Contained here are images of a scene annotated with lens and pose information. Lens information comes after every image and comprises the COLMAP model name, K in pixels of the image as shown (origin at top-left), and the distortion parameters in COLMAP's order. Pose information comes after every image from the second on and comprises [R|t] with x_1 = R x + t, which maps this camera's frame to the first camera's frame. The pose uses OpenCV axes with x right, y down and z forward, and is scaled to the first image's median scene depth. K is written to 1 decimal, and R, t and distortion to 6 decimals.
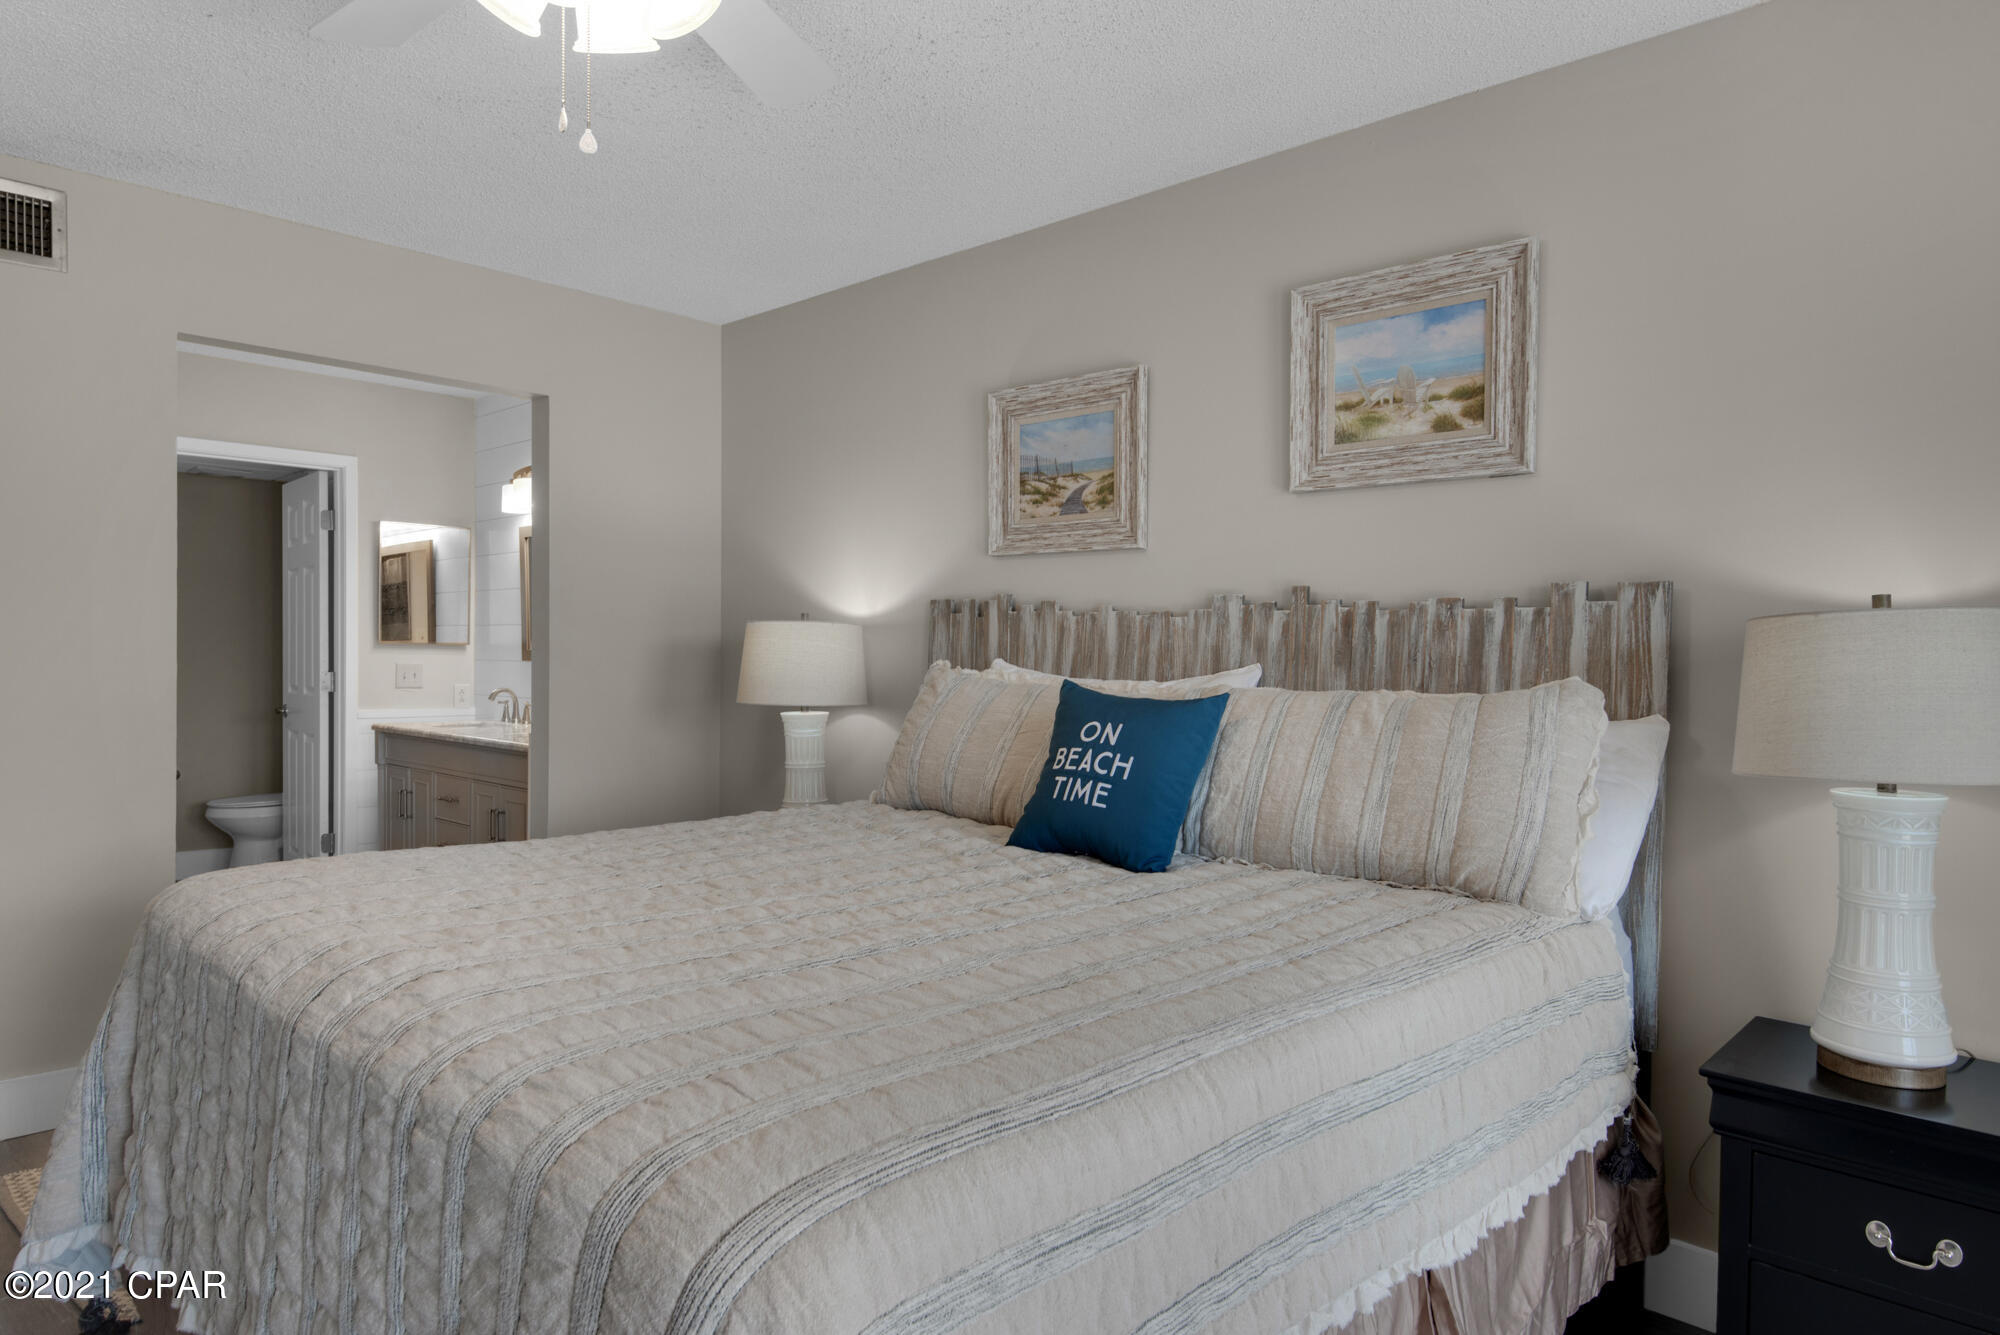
lens RADIAL K [[1246.9, 0, 964.1], [0, 1246.9, 668.8], [0, 0, 1]] dist [0.041571, -0.009988]
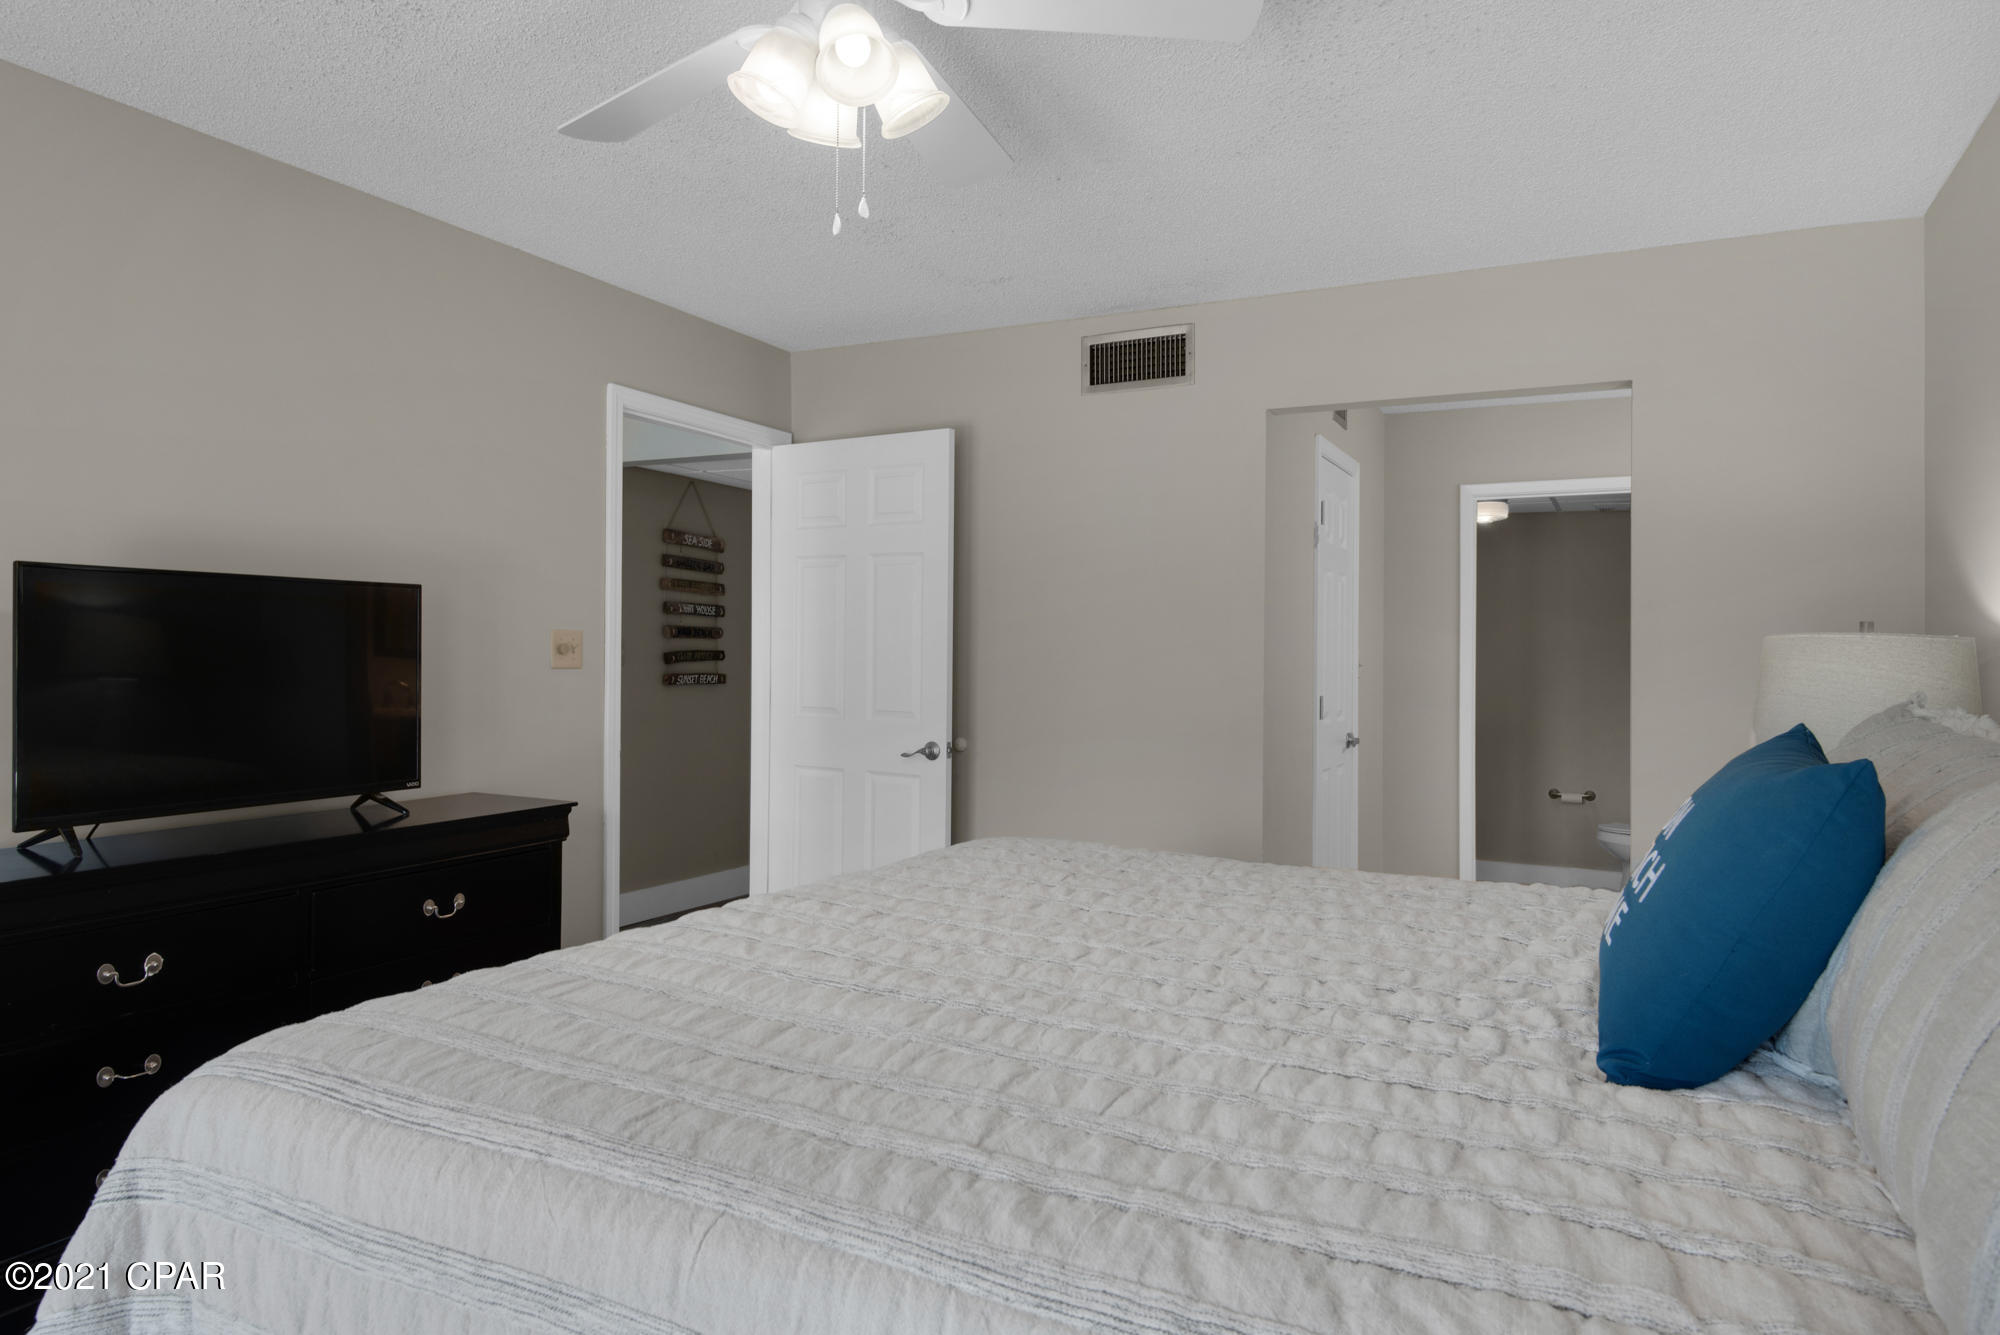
lens RADIAL K [[1246.9, 0, 999.2], [0, 1246.9, 656.5], [0, 0, 1]] dist [0.041571, -0.009988]
pose [[0.289293, -0.007834, -0.957208, 1.183140], [-0.031026, 0.999364, -0.017556, -0.011042], [0.956738, 0.034777, 0.288866, 1.156355]]
